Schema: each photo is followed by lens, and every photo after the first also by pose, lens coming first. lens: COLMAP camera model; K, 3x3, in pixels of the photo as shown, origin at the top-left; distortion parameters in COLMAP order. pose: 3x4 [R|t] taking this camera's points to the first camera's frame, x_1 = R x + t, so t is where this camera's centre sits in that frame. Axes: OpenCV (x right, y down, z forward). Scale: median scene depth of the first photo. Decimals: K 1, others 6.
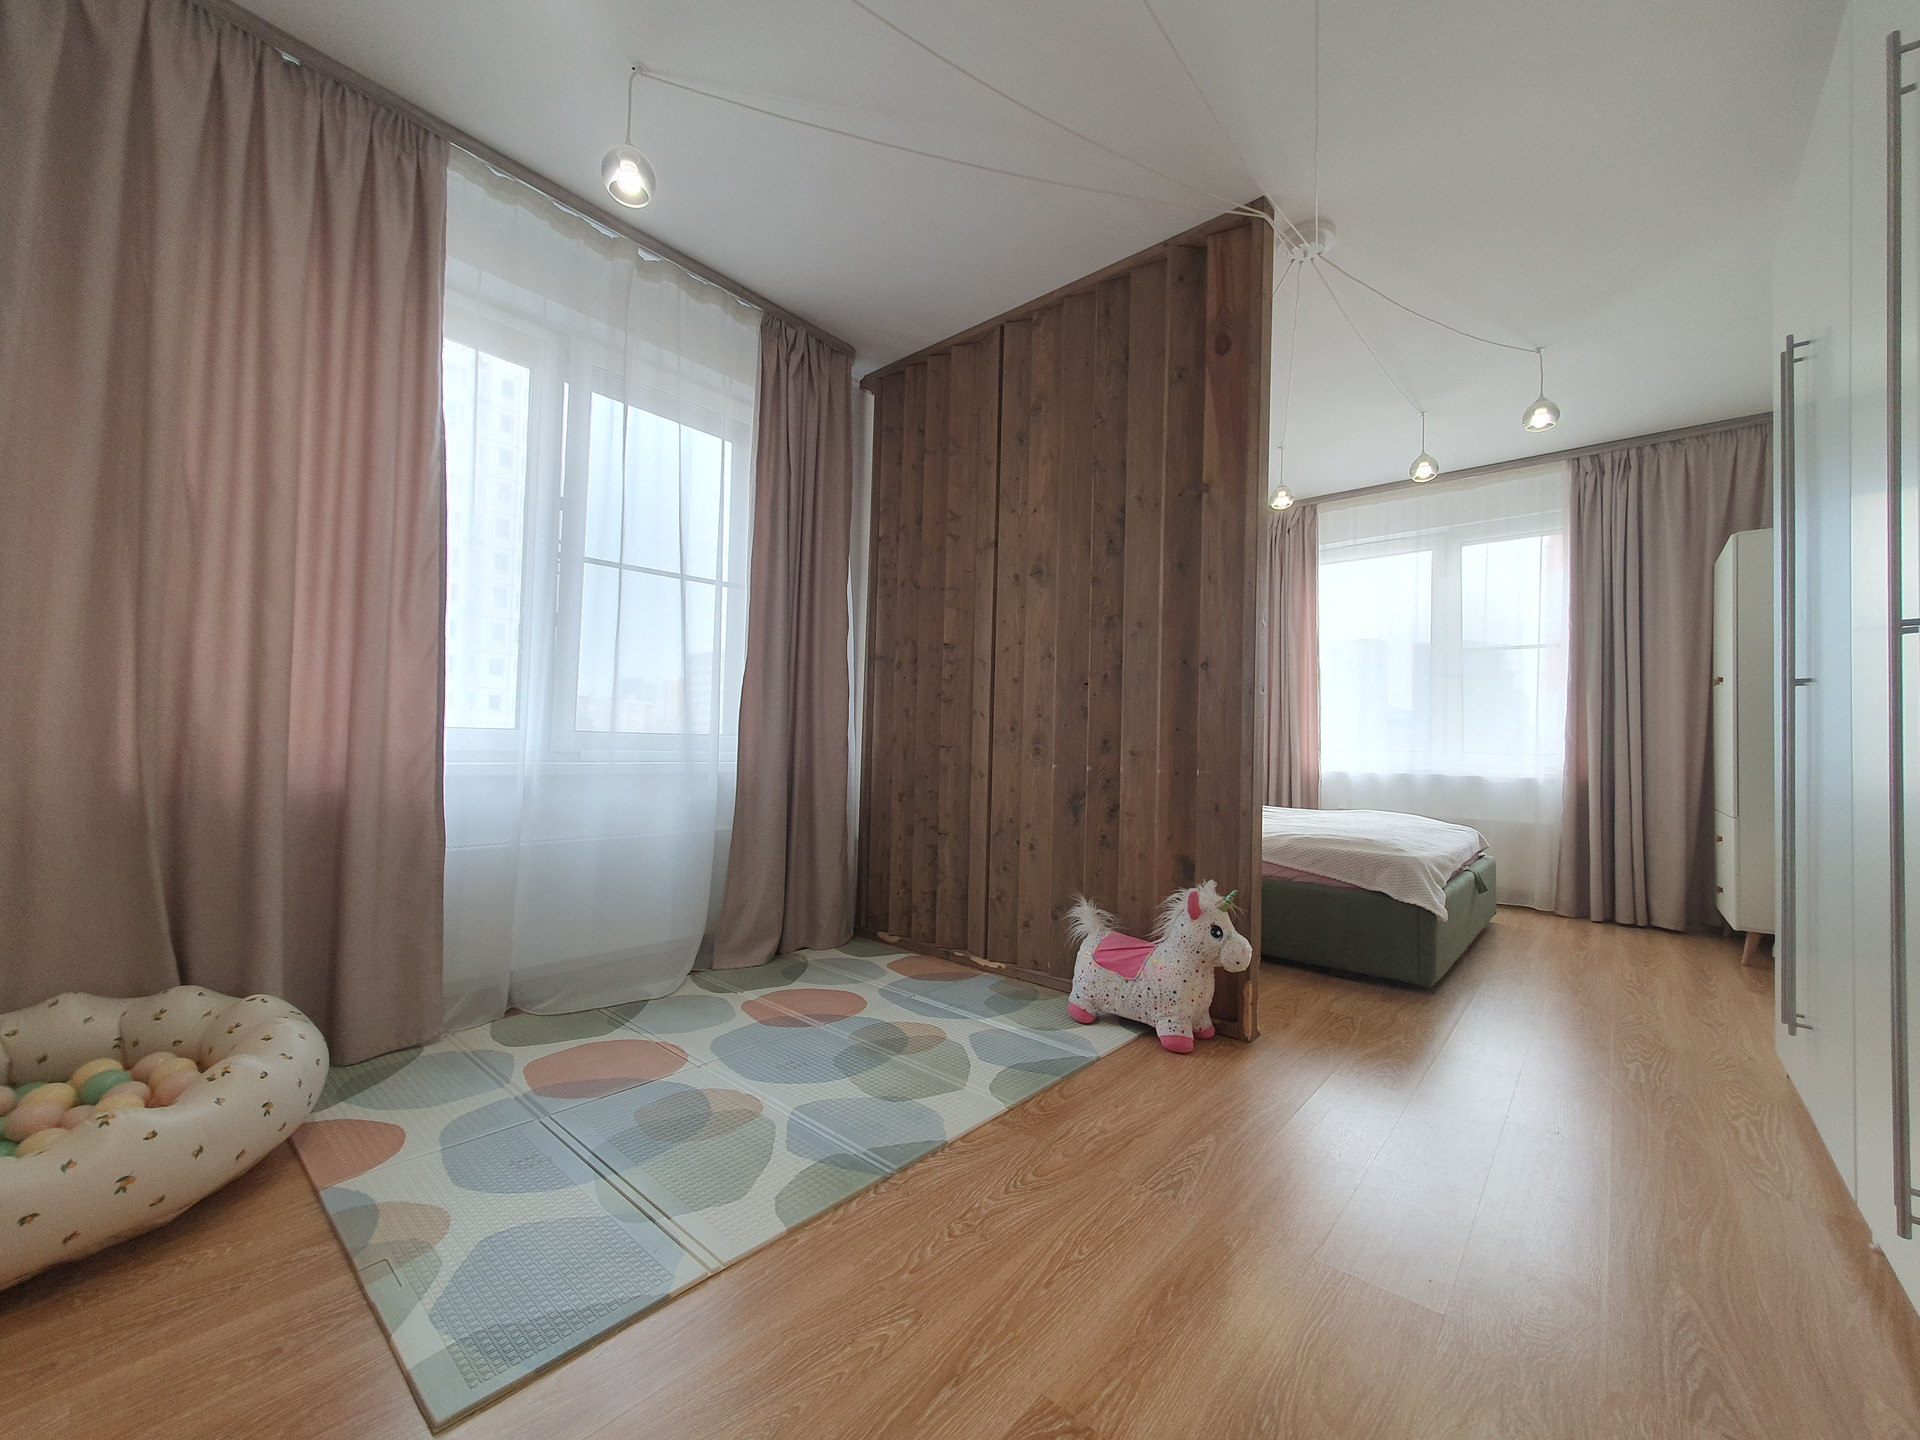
lens RADIAL K [[755.0, 0, 958.9], [0, 755.0, 729.5], [0, 0, 1]] dist [-0.005363, -0.000096]
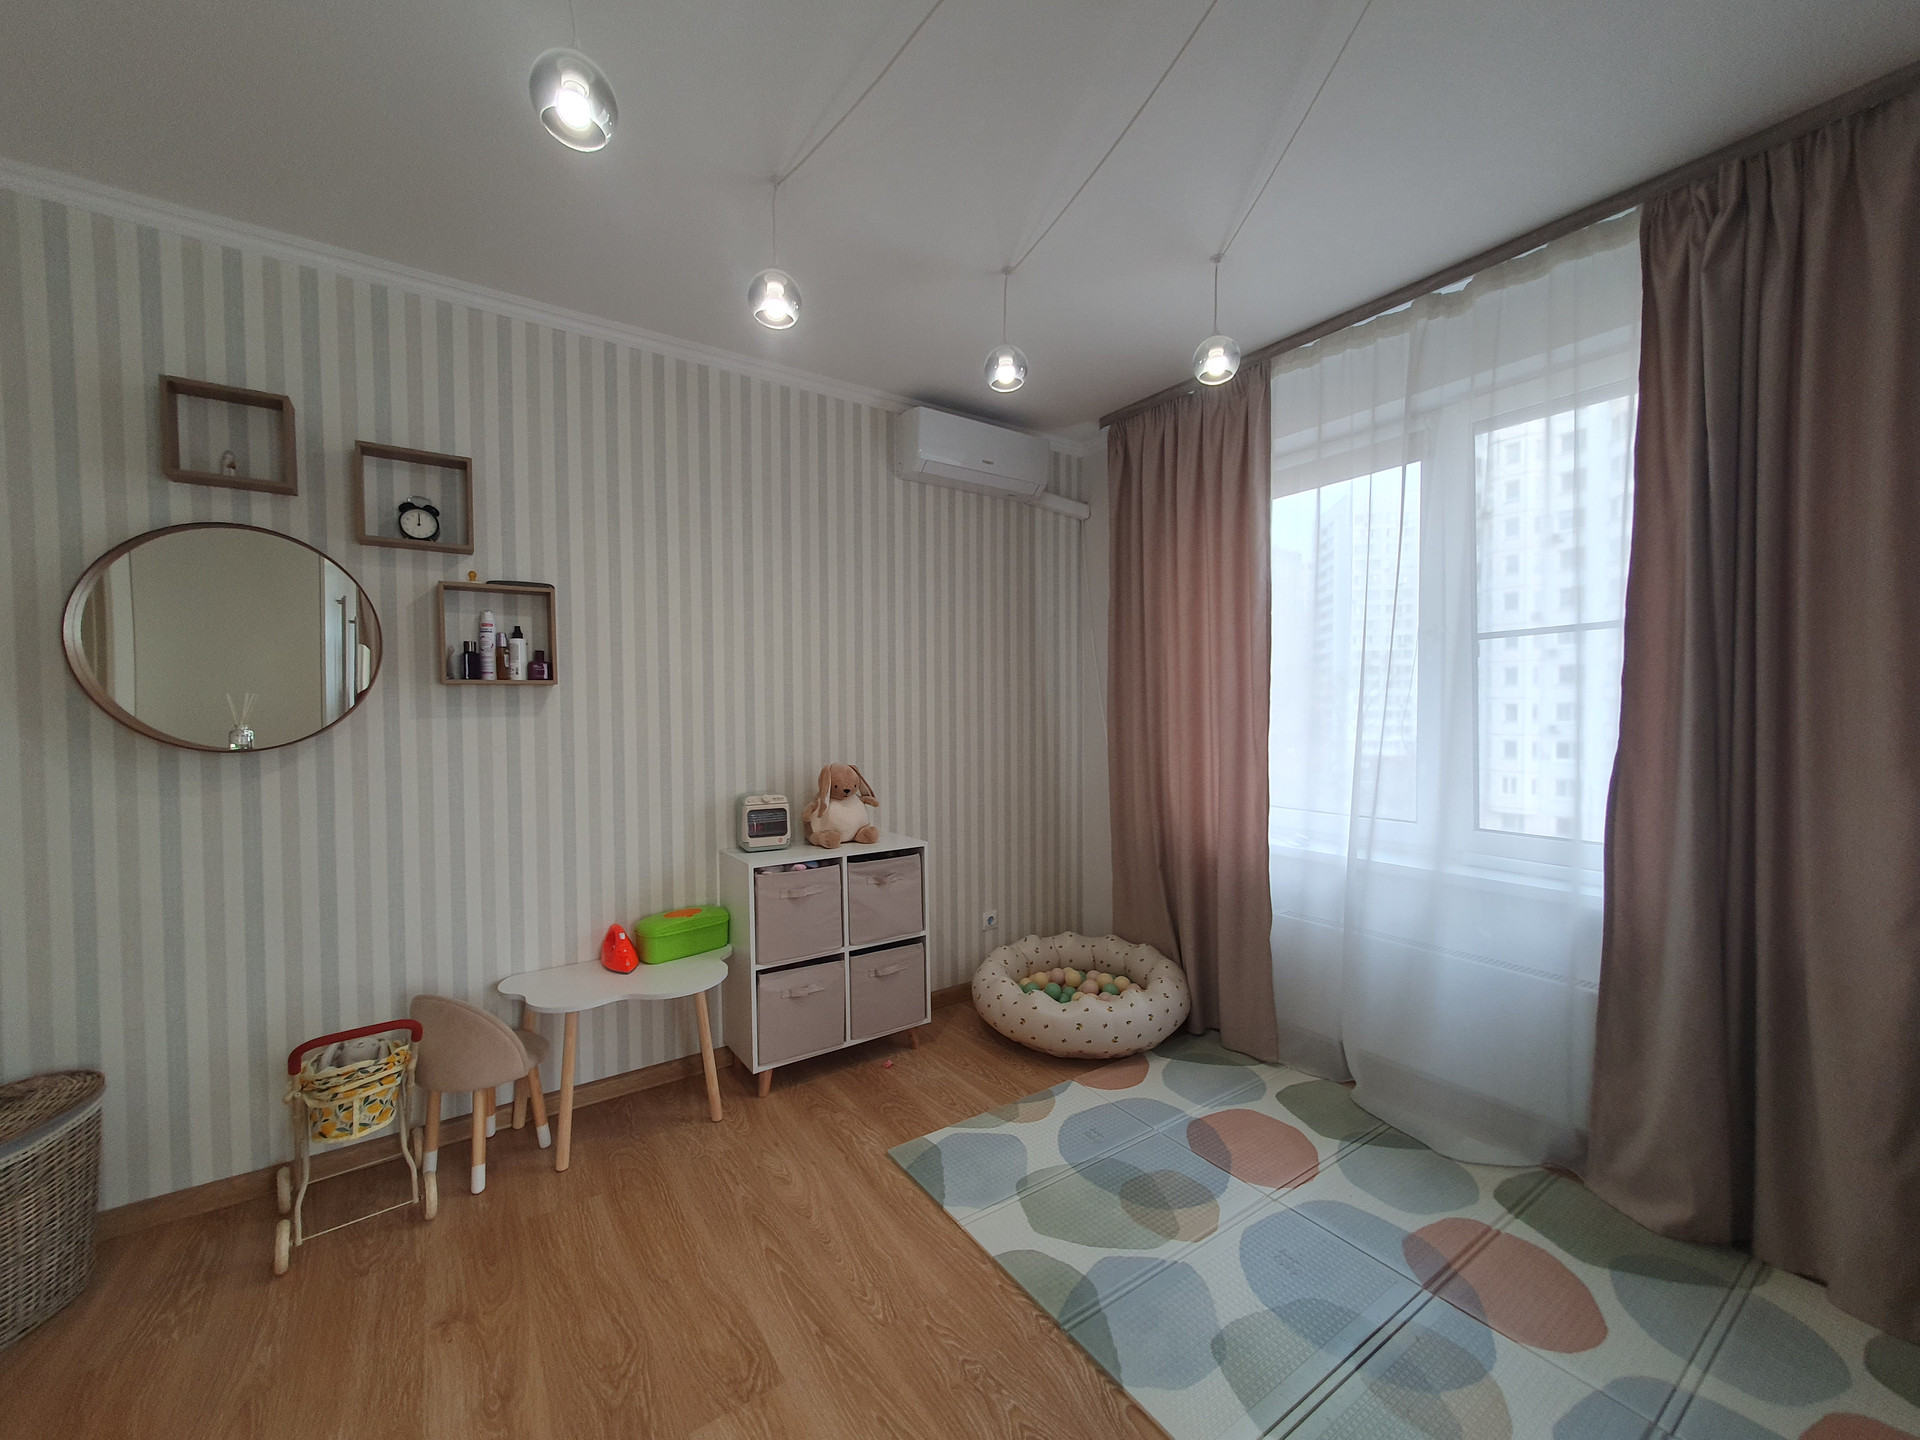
lens RADIAL K [[755.0, 0, 958.3], [0, 755.0, 713.9], [0, 0, 1]] dist [-0.005363, -0.000096]
pose [[-0.248218, -0.016474, -0.968564, 0.919371], [0.015904, 0.999651, -0.021078, -0.221840], [0.968574, -0.020636, -0.247870, 1.091227]]
